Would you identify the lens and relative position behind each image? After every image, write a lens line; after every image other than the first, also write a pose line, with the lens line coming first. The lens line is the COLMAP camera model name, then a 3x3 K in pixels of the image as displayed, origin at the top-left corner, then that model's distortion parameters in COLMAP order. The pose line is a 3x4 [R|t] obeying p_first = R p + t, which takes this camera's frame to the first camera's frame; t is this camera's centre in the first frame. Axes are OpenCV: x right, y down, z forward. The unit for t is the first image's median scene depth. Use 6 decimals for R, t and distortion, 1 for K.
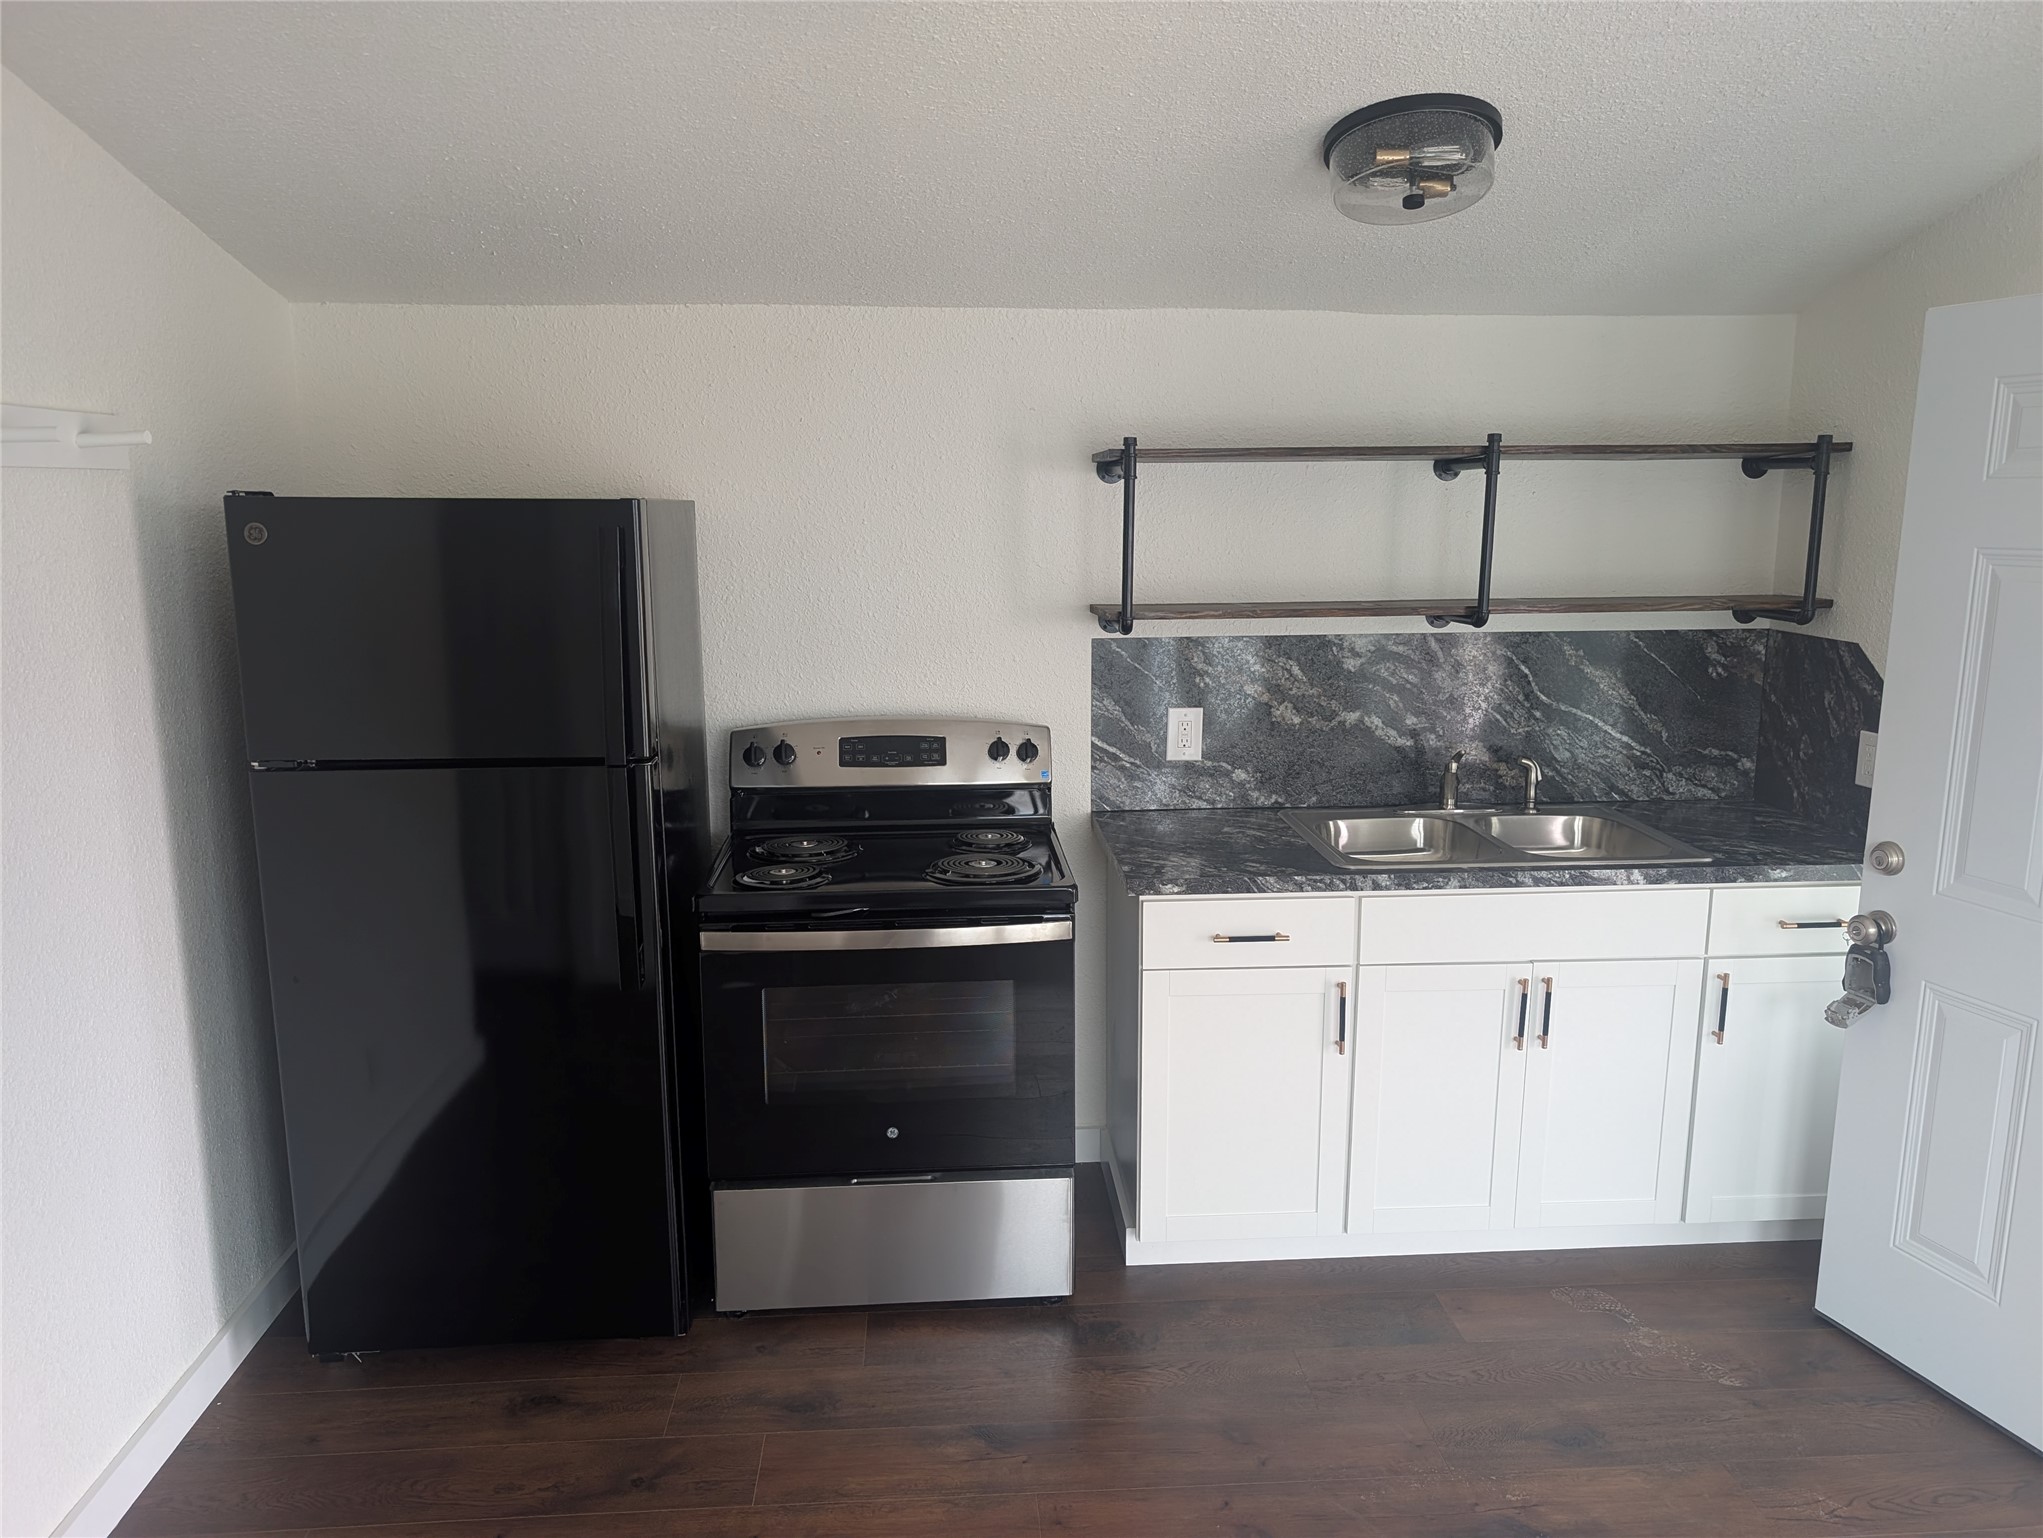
lens RADIAL K [[1468.3, 0, 1018.7], [0, 1468.3, 781.5], [0, 0, 1]] dist [0.021361, -0.004922]
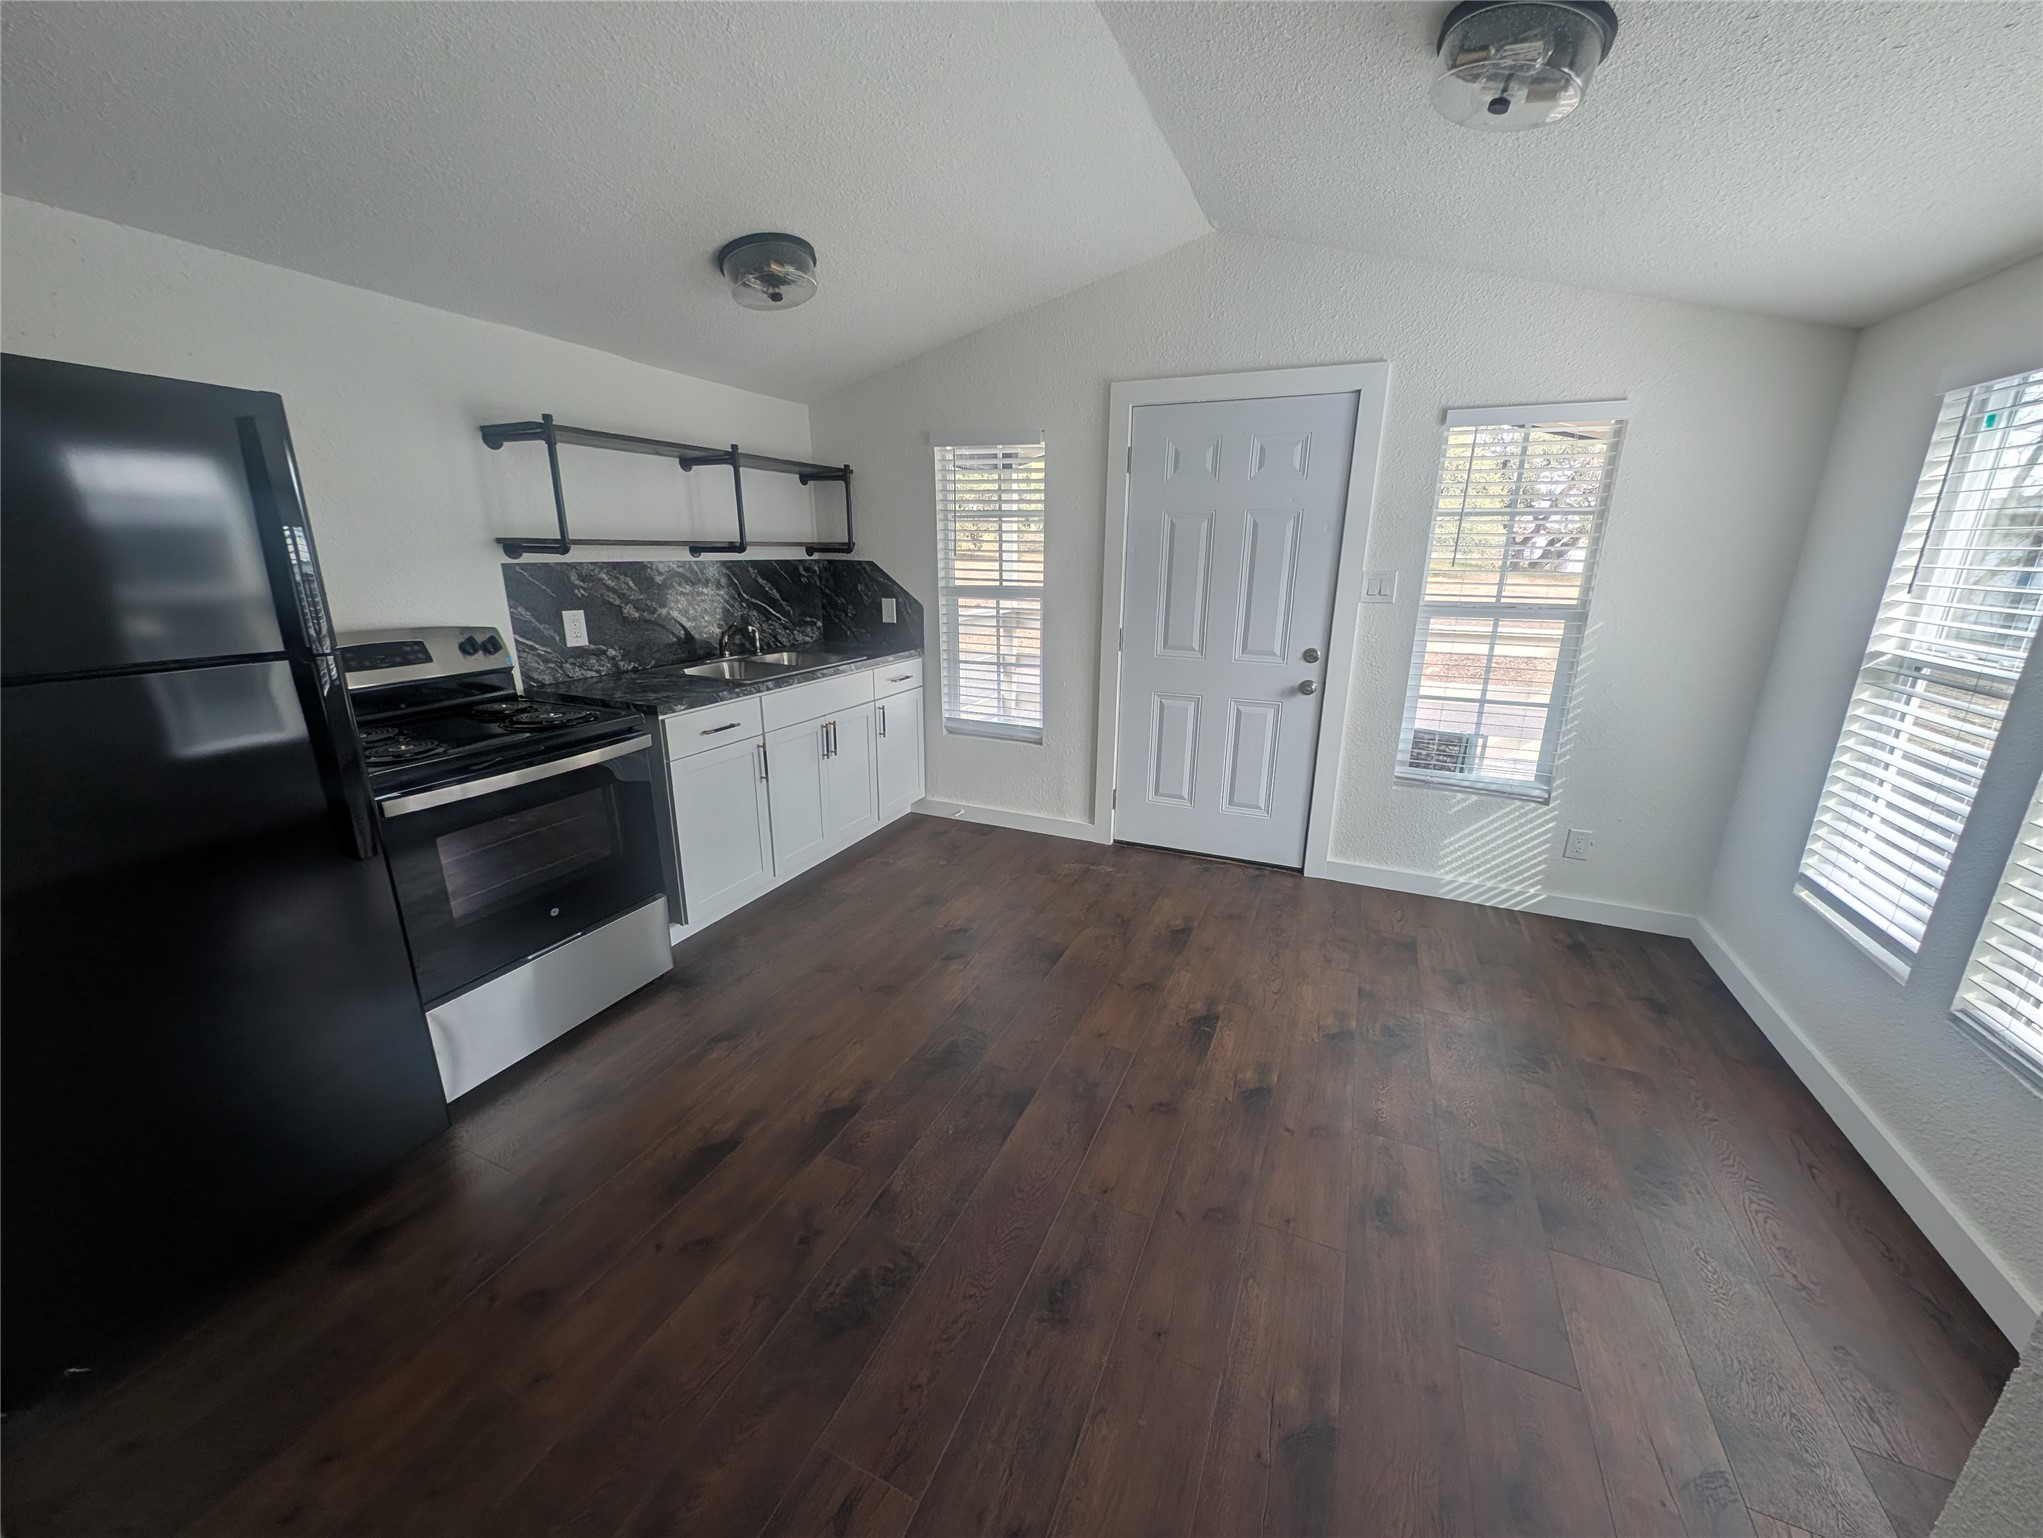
lens RADIAL K [[763.3, 0, 1028.3], [0, 763.3, 773.8], [0, 0, 1]] dist [0.008264, -0.000435]
pose [[0.457185, -0.243466, 0.855398, -0.402287], [0.154804, 0.968903, 0.193033, 0.034514], [-0.875795, 0.044167, 0.480658, 0.214481]]
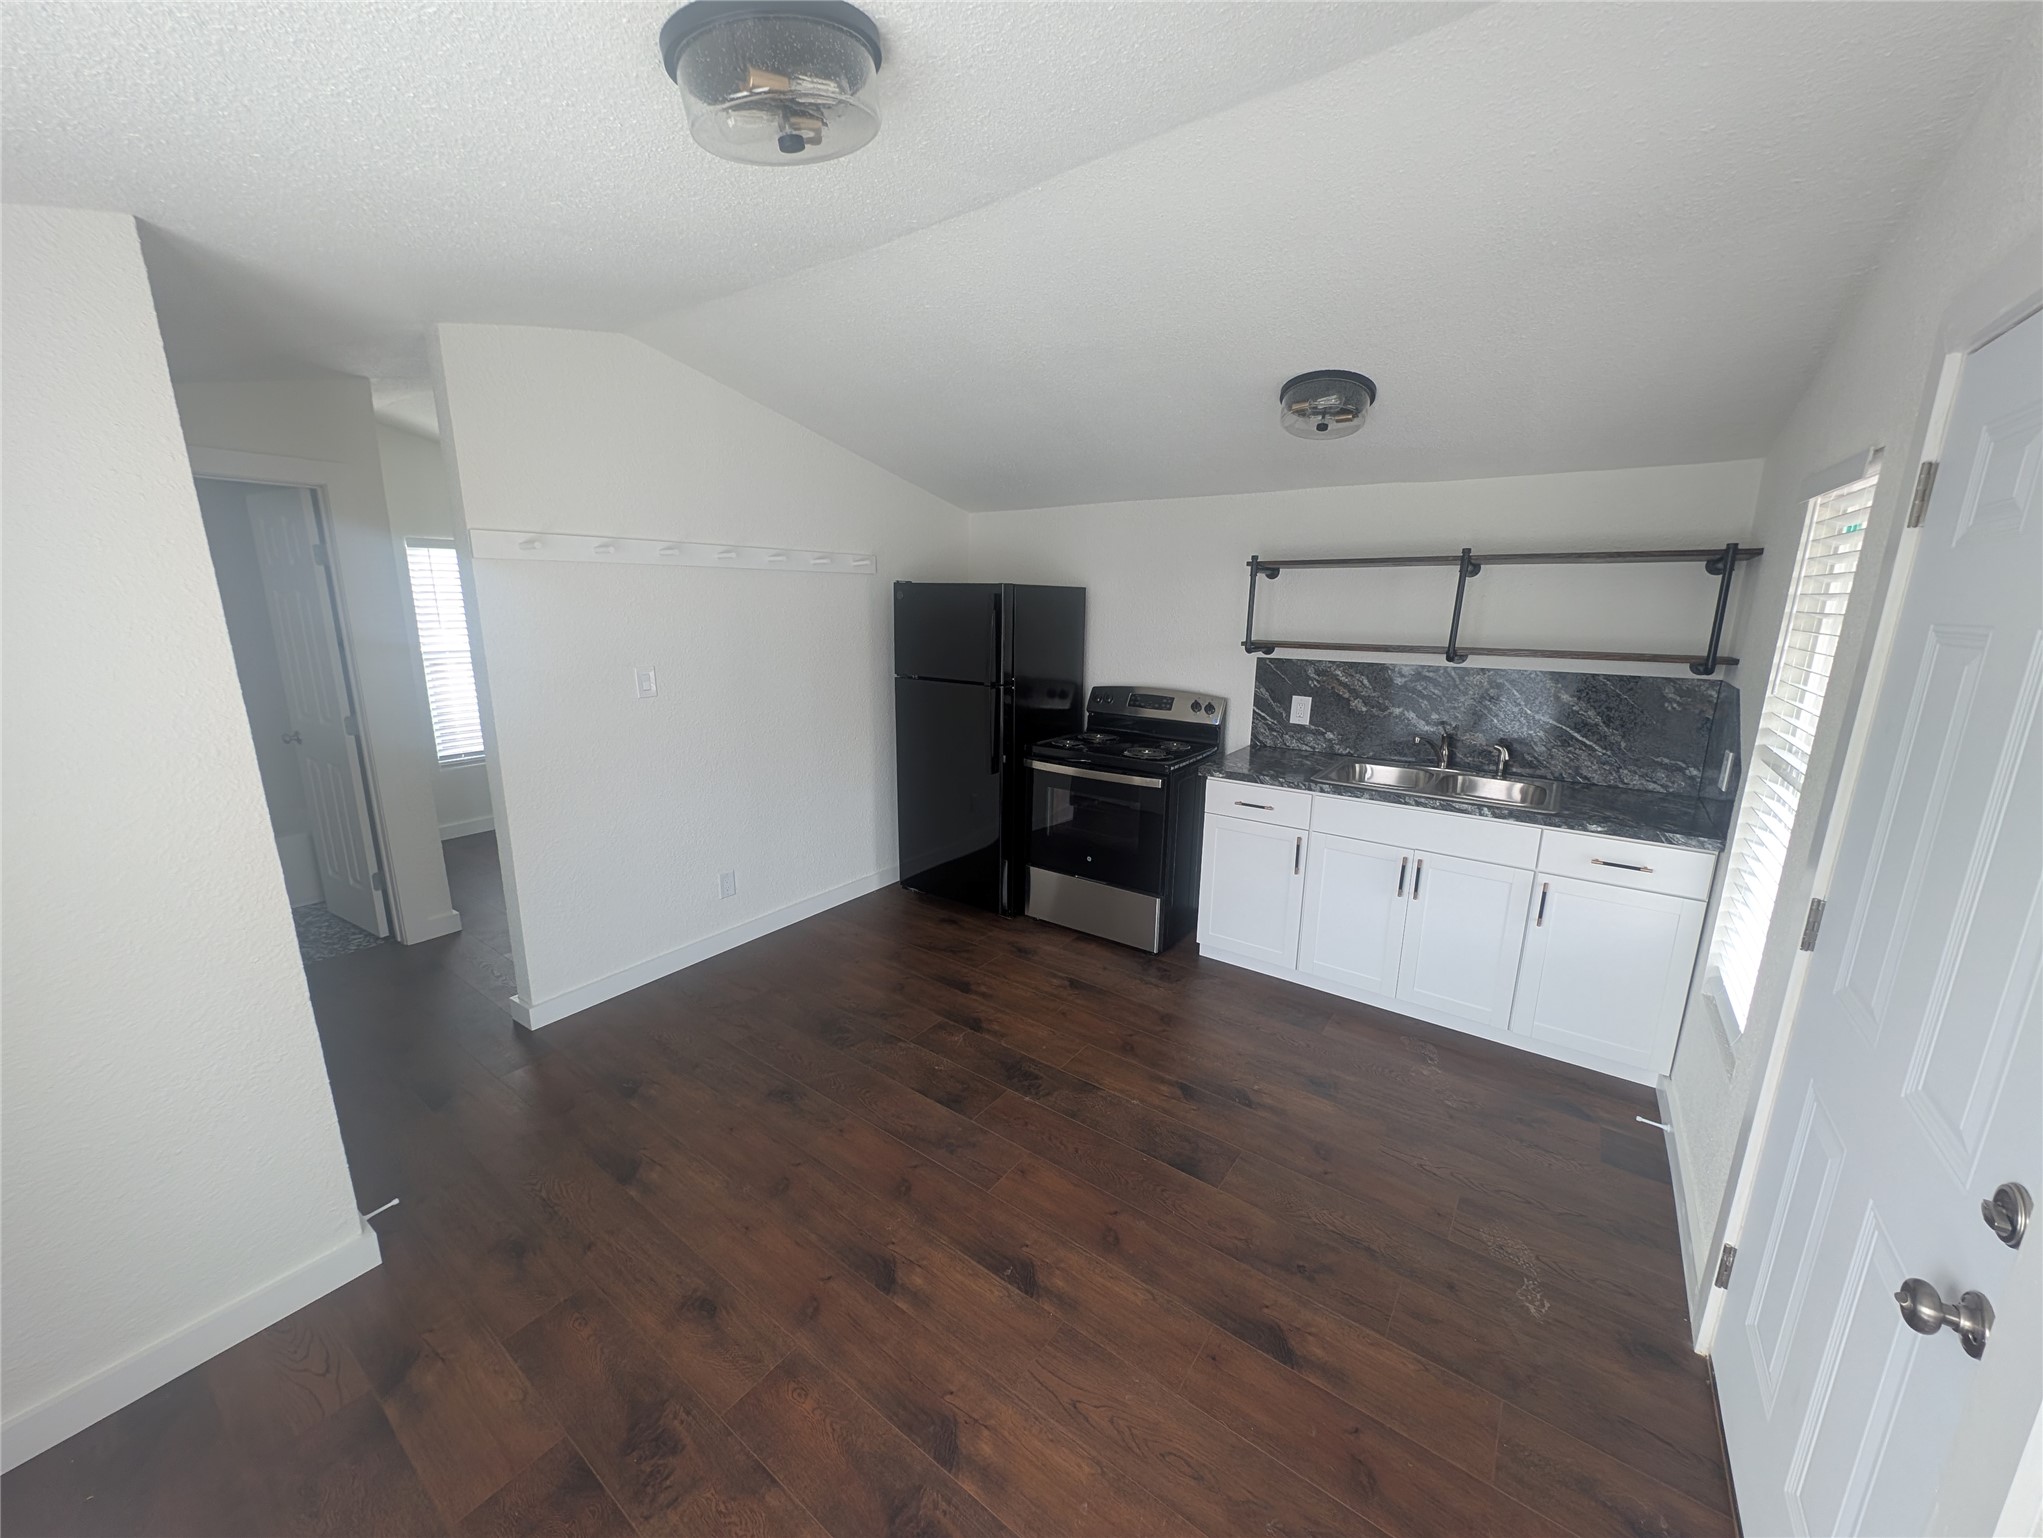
lens RADIAL K [[763.3, 0, 1022.9], [0, 763.3, 766.6], [0, 0, 1]] dist [0.008264, -0.000435]
pose [[0.767458, 0.148721, -0.623611, 0.484142], [-0.135236, 0.988388, 0.069284, 0.021368], [0.626674, 0.031162, 0.778659, -0.010742]]
